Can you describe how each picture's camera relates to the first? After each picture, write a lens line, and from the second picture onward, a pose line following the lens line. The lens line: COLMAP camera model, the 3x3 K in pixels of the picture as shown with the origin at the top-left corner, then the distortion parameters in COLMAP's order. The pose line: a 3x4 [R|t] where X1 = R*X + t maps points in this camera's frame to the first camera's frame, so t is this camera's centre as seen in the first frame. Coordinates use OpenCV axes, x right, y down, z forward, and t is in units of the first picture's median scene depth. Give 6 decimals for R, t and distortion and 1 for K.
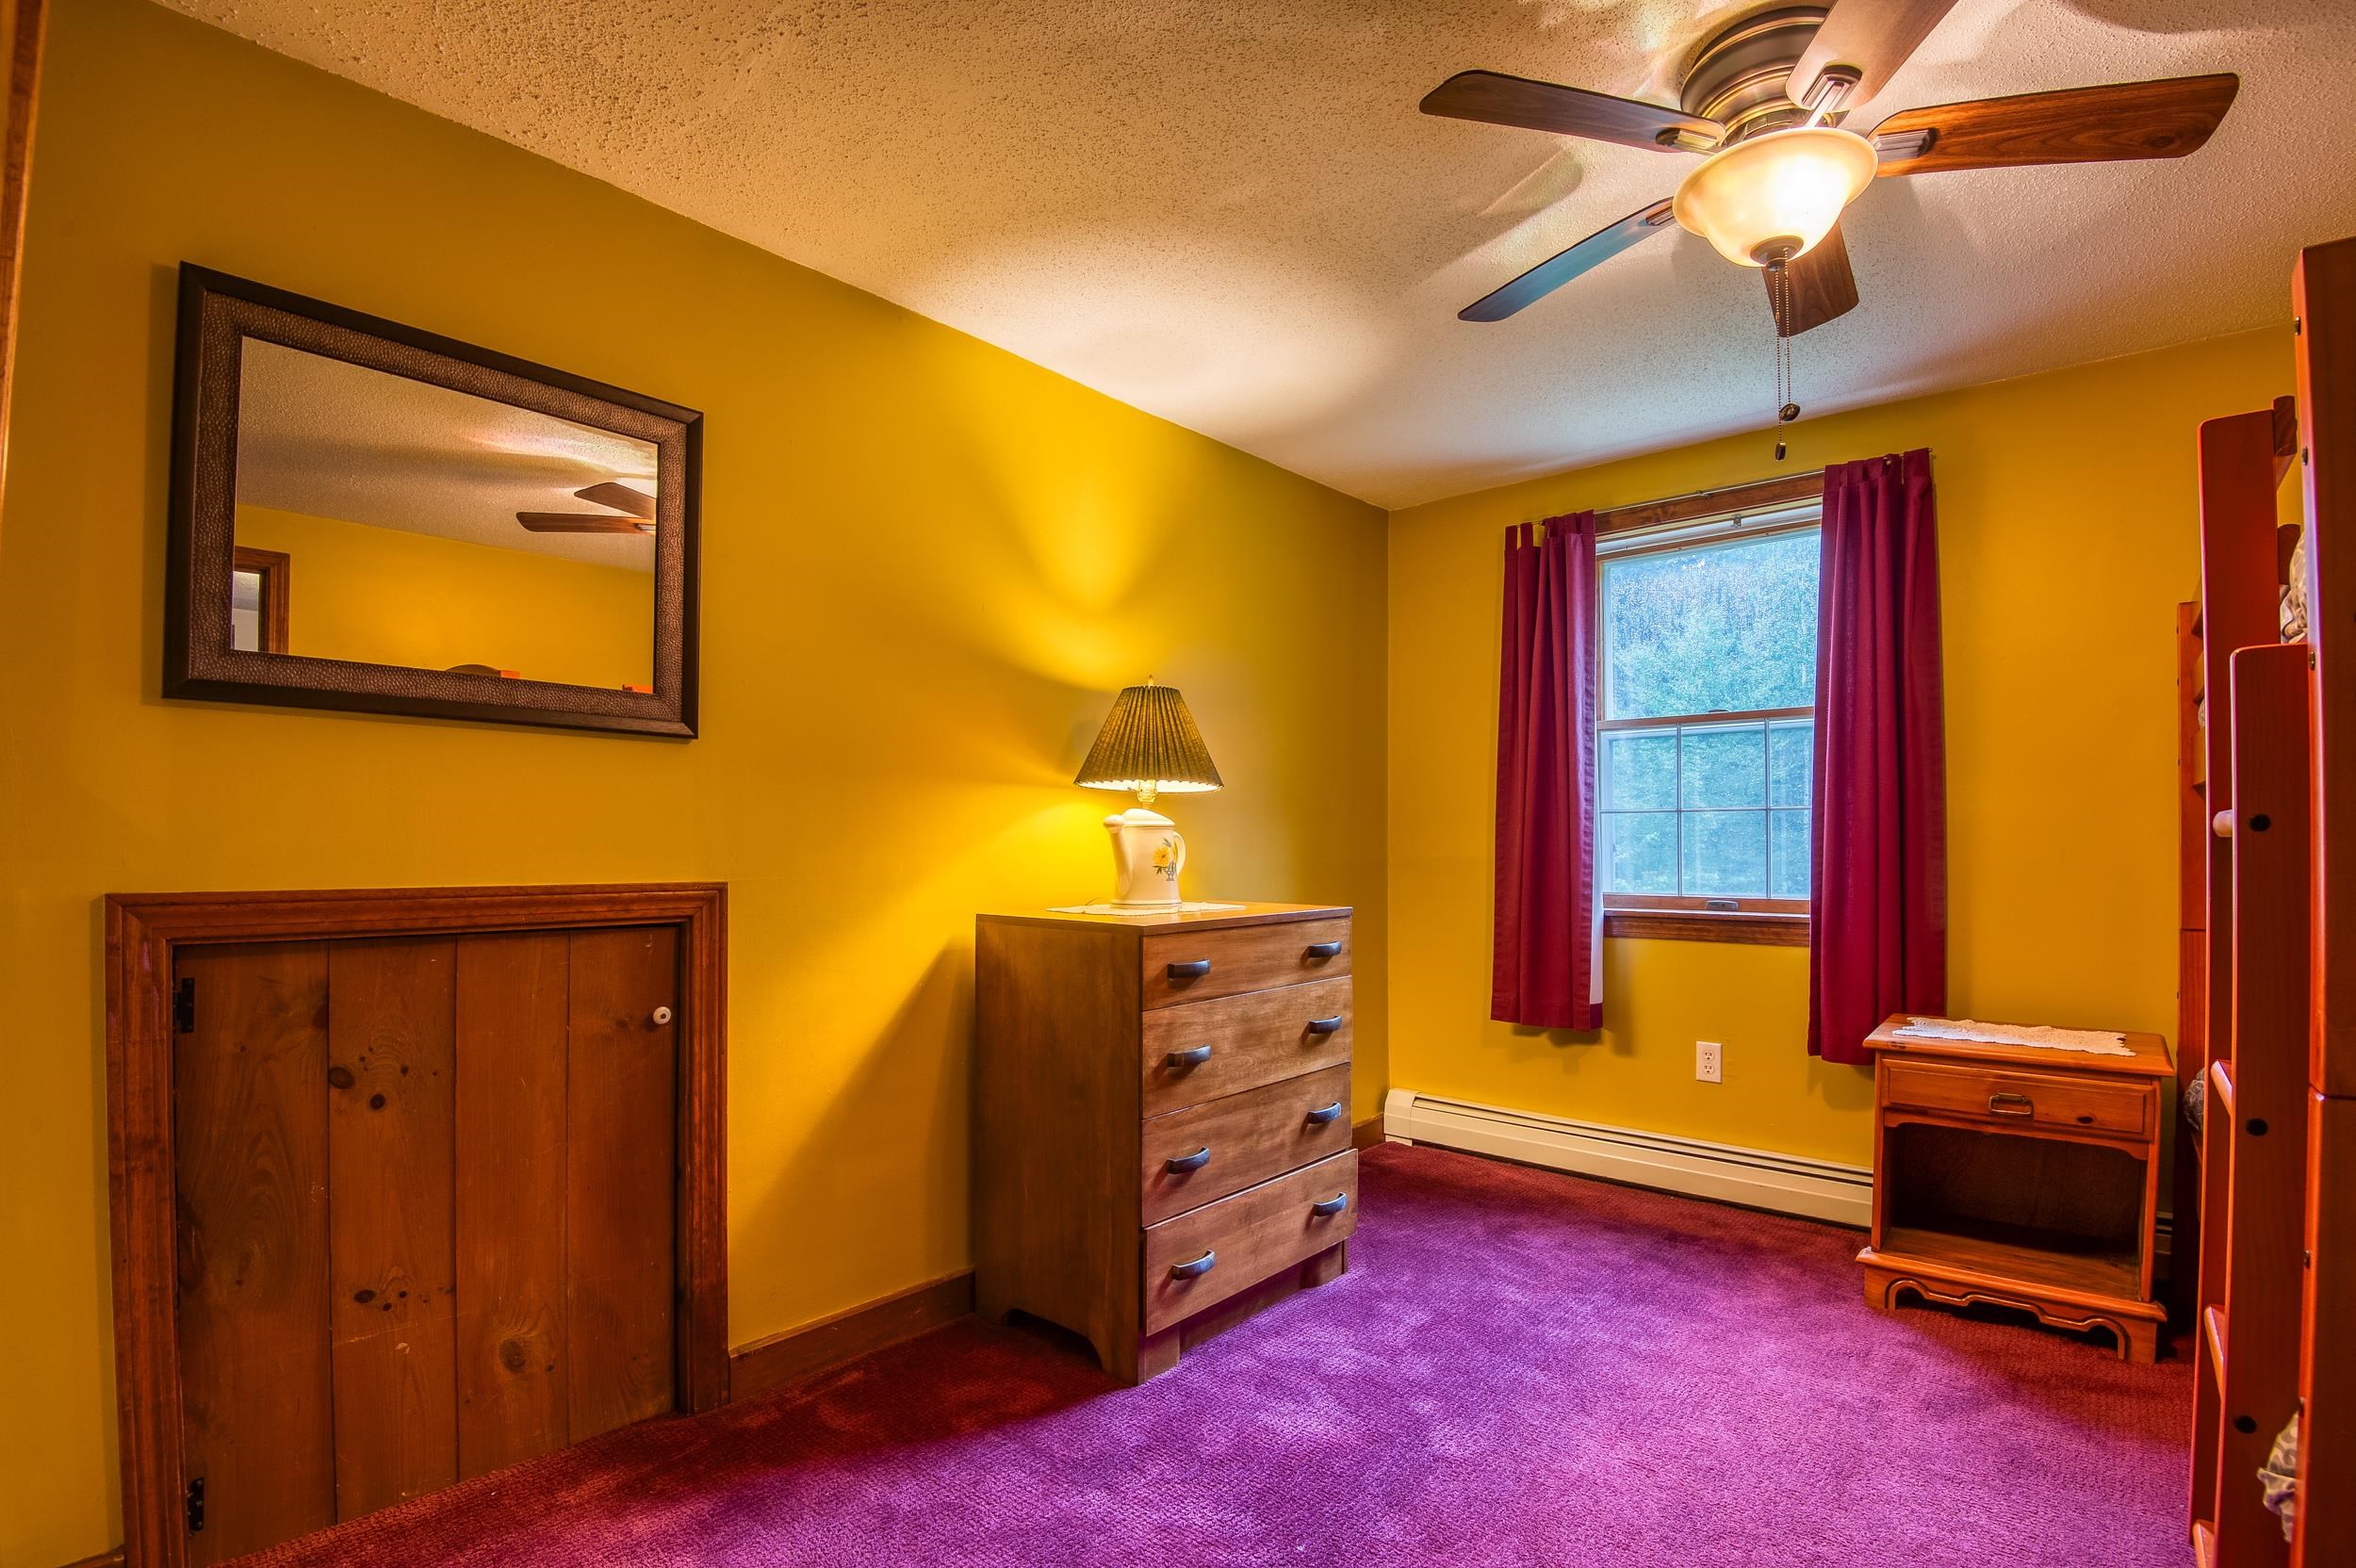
lens RADIAL K [[1112.4, 0, 1174.8], [0, 1112.4, 834.3], [0, 0, 1]] dist [-0.034818, -0.000212]
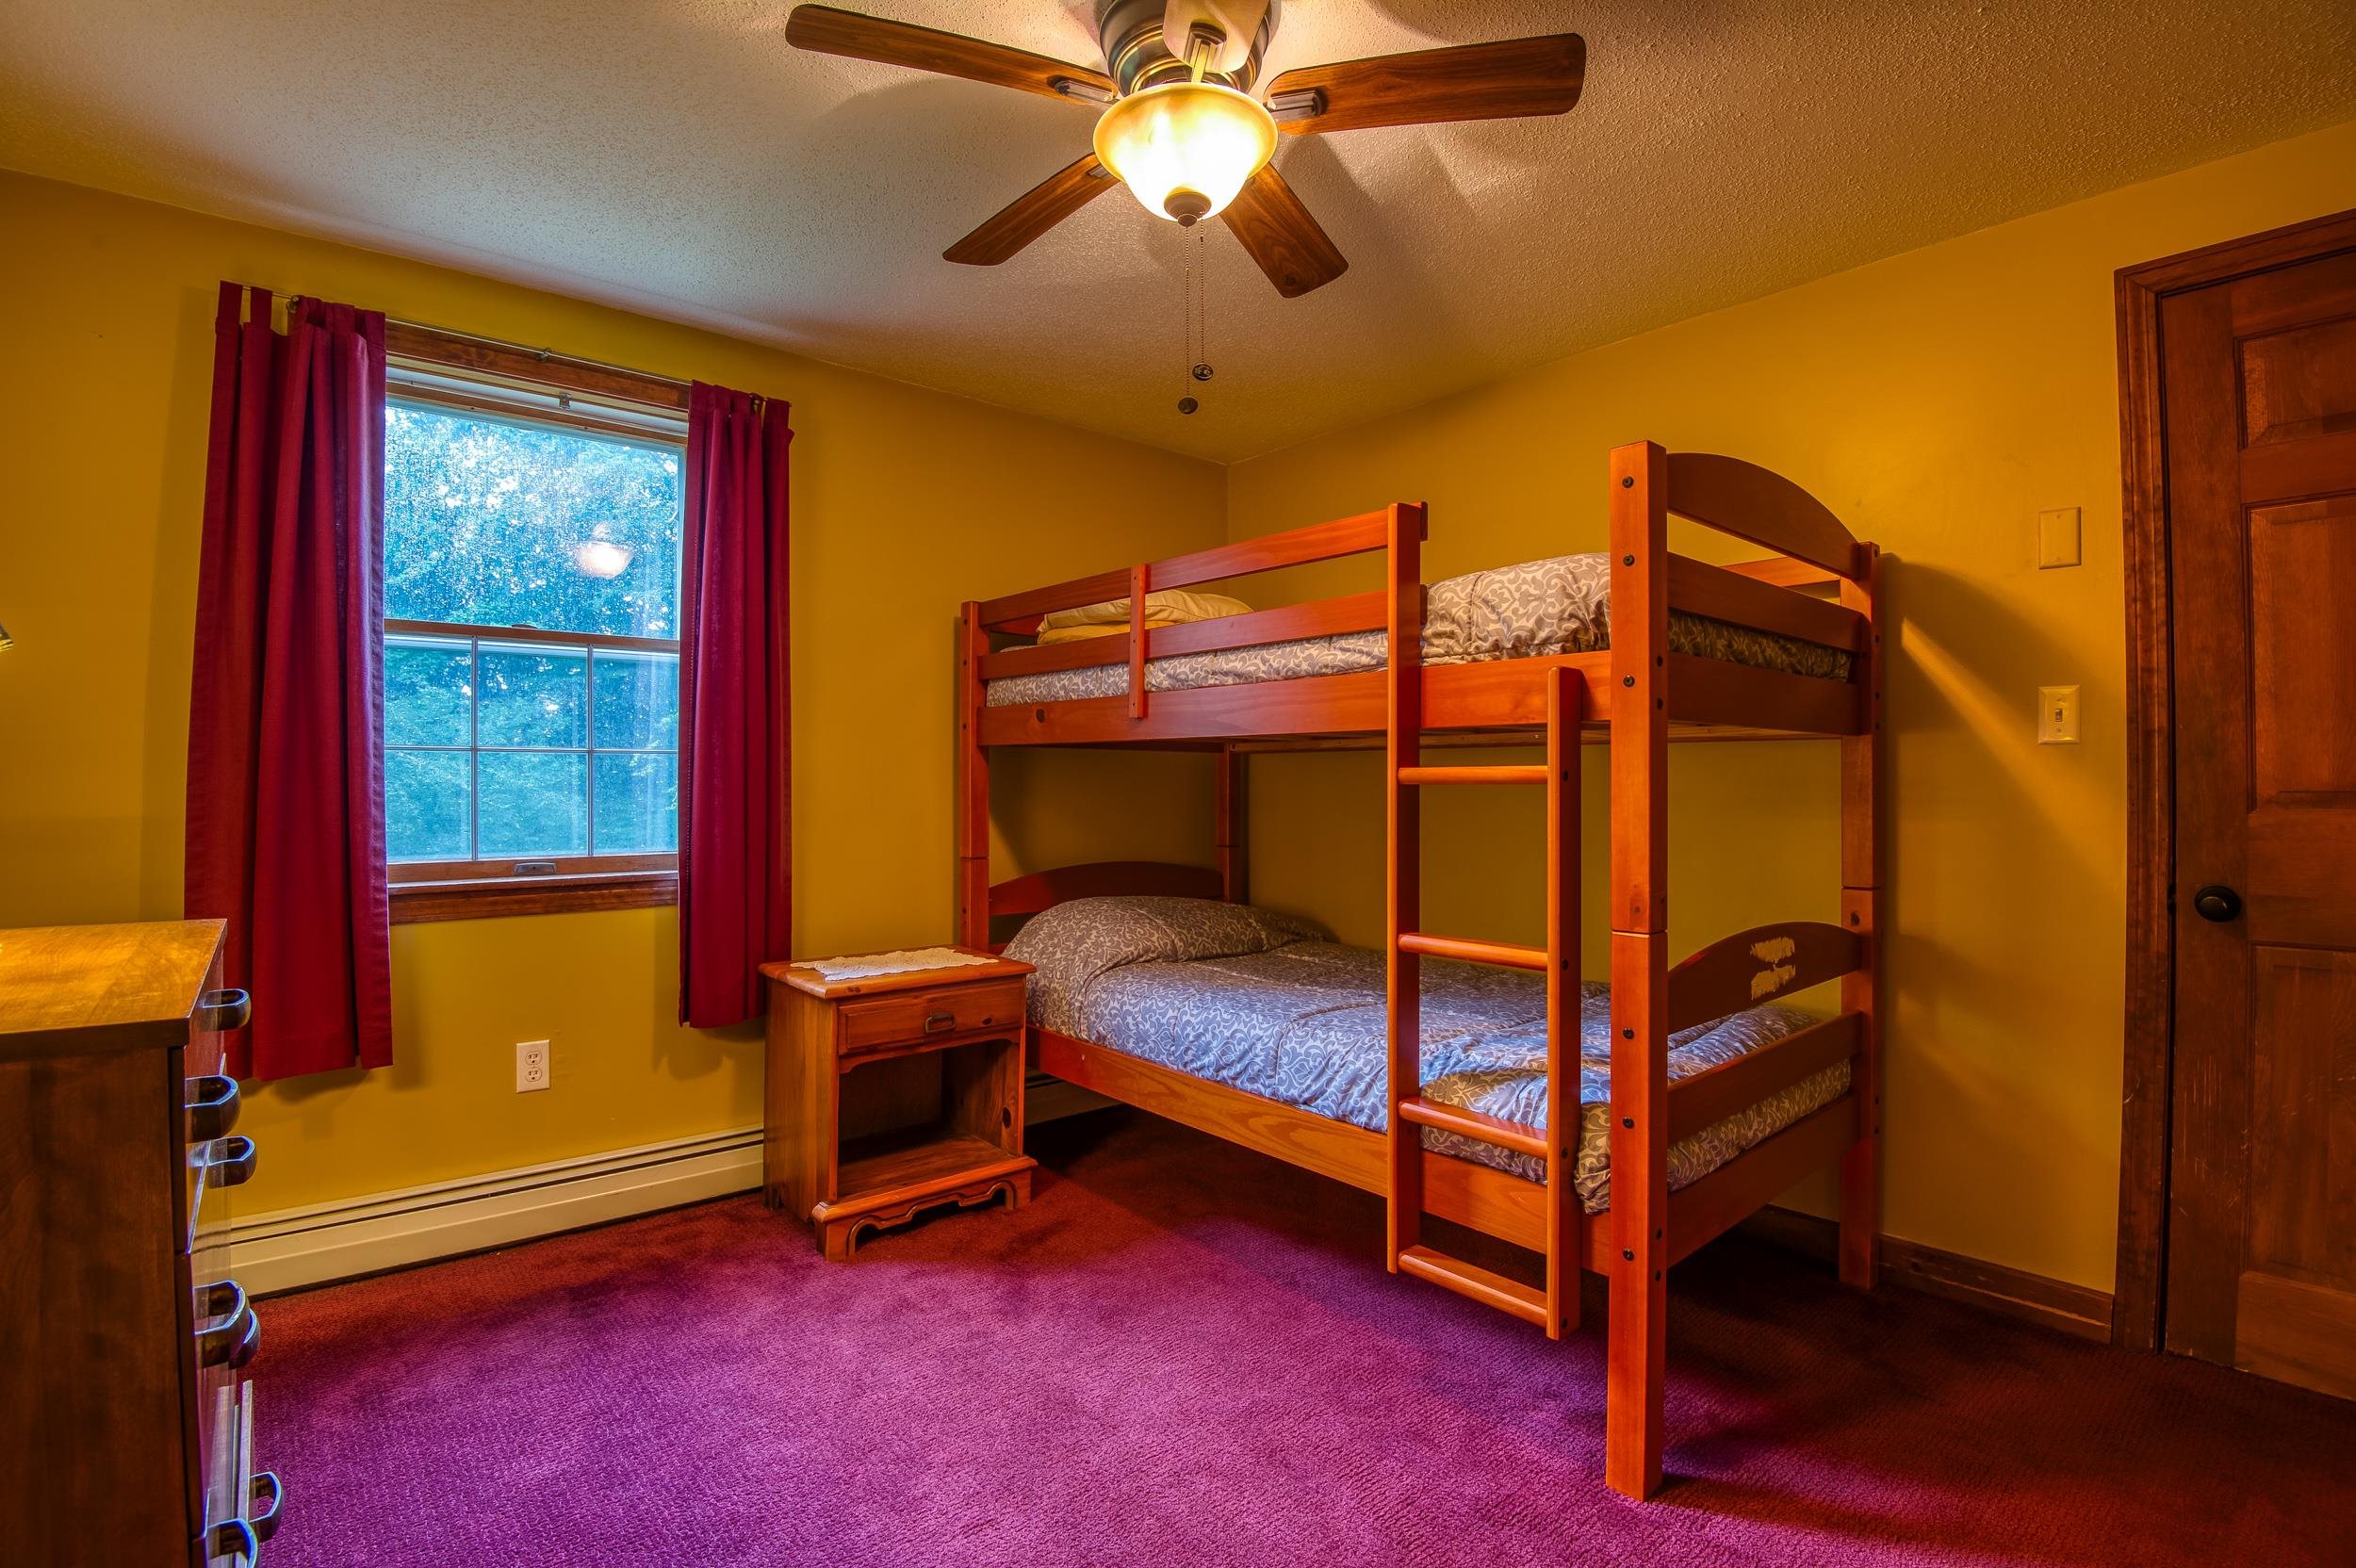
lens RADIAL K [[1104.3, 0, 1178.0], [0, 1104.3, 784.0], [0, 0, 1]] dist [-0.000935, -0.021957]
pose [[0.163304, 0.004320, 0.986566, -0.248465], [-0.003592, 0.999986, -0.003784, 0.004233], [-0.986569, -0.002926, 0.163317, 0.449361]]
